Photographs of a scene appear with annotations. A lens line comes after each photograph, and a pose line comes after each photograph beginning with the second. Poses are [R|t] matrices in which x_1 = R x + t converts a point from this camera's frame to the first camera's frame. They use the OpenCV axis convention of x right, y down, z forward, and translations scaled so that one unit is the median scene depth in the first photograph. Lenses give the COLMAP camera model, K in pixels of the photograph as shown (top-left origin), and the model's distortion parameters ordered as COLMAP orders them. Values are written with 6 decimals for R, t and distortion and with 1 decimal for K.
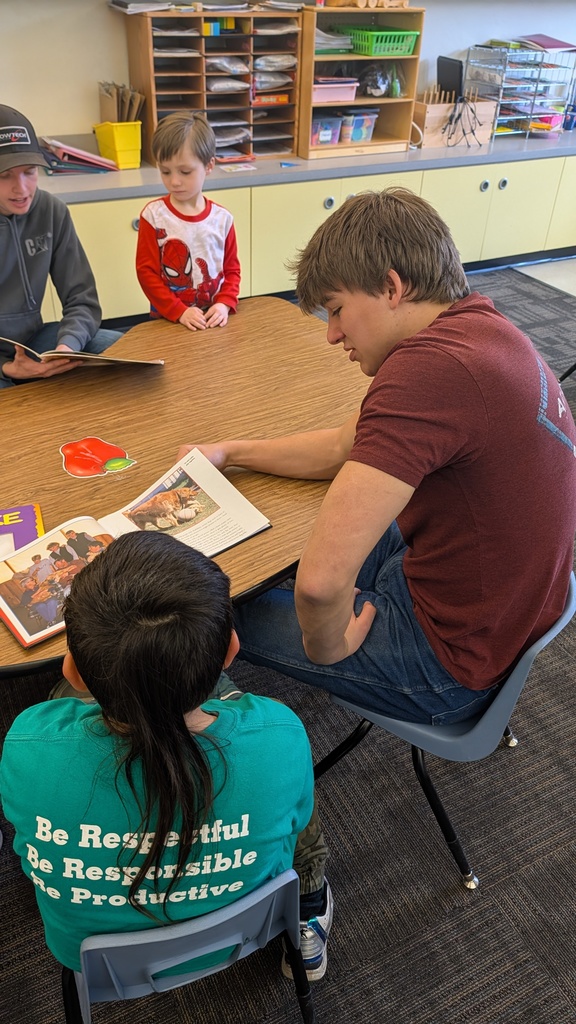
lens RADIAL K [[760.3, 0, 280.0], [0, 760.3, 509.3], [0, 0, 1]] dist [0.031513, -0.019748]
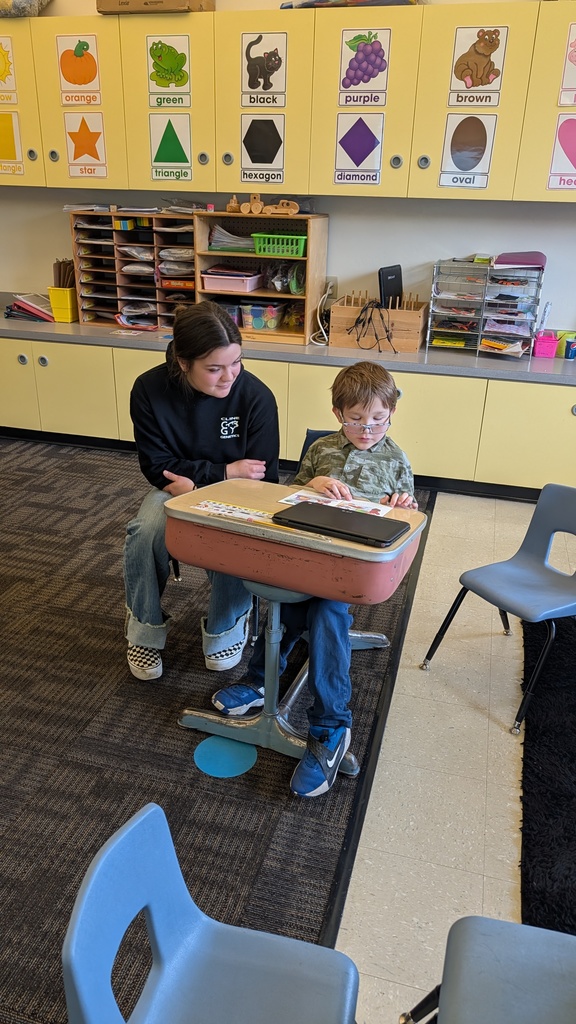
lens RADIAL K [[760.3, 0, 288.3], [0, 760.3, 515.6], [0, 0, 1]] dist [0.031513, -0.019748]
pose [[0.736671, 0.267603, -0.621051, 0.895840], [-0.395038, 0.915677, -0.074027, -0.200143], [0.548873, 0.299872, 0.780266, 0.309105]]
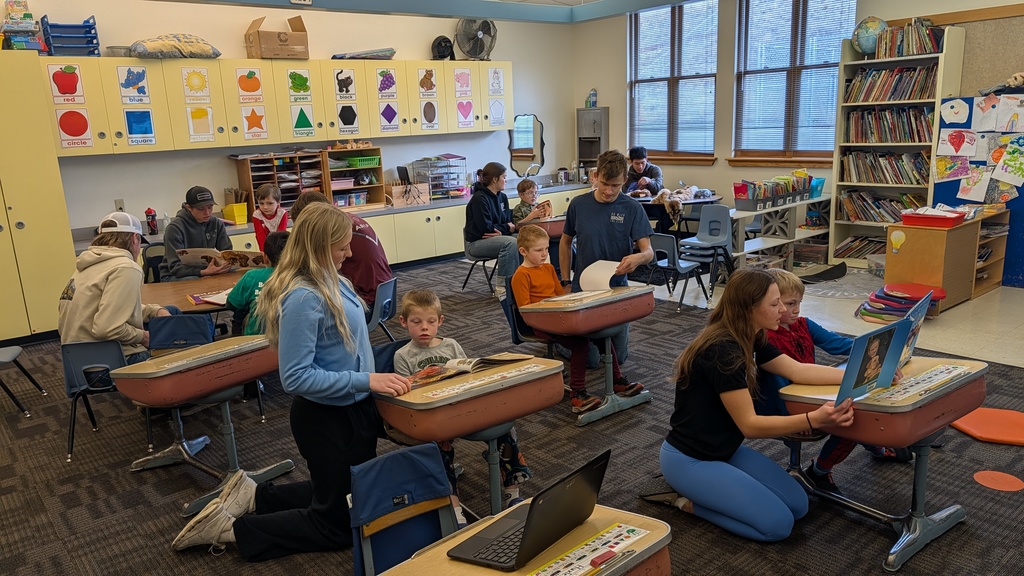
lens RADIAL K [[760.3, 0, 508.7], [0, 760.3, 297.2], [0, 0, 1]] dist [0.031513, -0.019748]
pose [[0.975381, -0.119170, 0.185554, 0.091608], [0.181191, 0.912694, -0.366279, 0.577924], [-0.125704, 0.390882, 0.911817, -0.825123]]
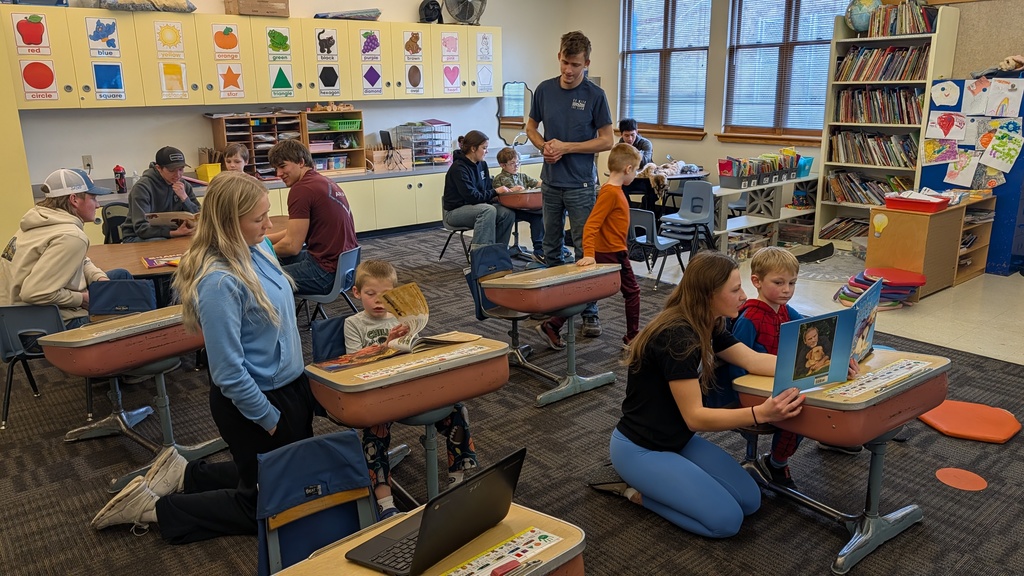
lens RADIAL K [[760.3, 0, 513.9], [0, 760.3, 277.2], [0, 0, 1]] dist [0.031513, -0.019748]
pose [[0.977091, -0.091517, 0.192141, 0.150467], [0.155343, 0.923796, -0.349956, 0.563258], [-0.145472, 0.371787, 0.916849, -0.801416]]
